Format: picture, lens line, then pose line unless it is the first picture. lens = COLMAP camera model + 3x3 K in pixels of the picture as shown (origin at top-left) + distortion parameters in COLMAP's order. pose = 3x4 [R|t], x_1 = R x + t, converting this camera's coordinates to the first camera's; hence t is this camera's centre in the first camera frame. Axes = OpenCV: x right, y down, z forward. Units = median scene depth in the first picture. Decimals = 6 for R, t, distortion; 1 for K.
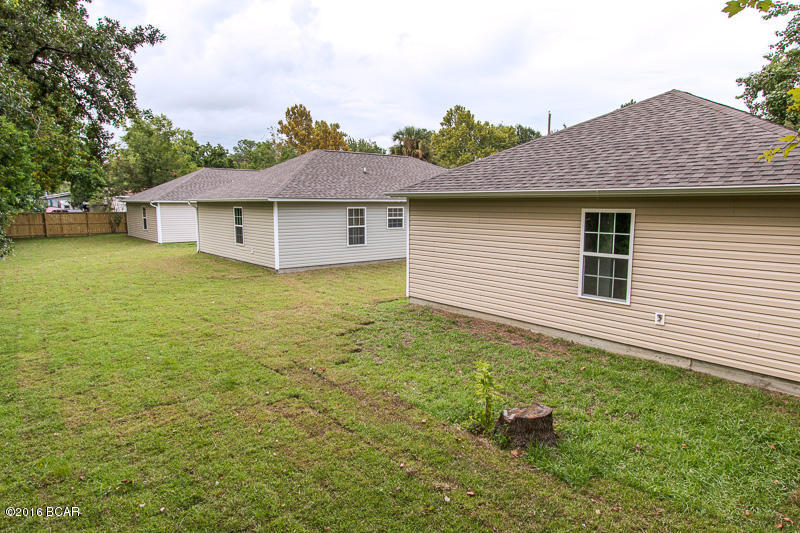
lens RADIAL K [[505.7, 0, 398.8], [0, 505.7, 266.5], [0, 0, 1]] dist [-0.002214, 0.001317]
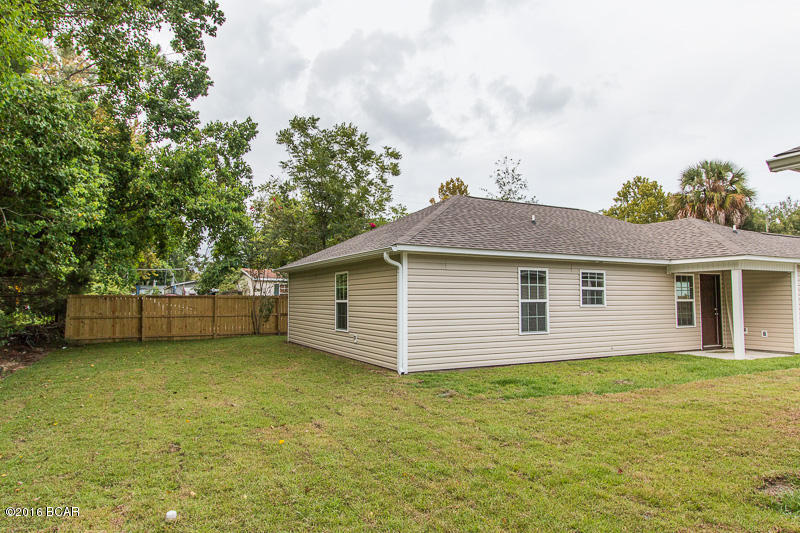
lens RADIAL K [[505.7, 0, 401.7], [0, 505.7, 266.7], [0, 0, 1]] dist [-0.002214, 0.001317]
pose [[0.980151, -0.015727, -0.197630, -0.214752], [-0.021970, 0.982093, -0.187112, -0.027916], [0.197034, 0.187740, 0.962253, 0.351920]]
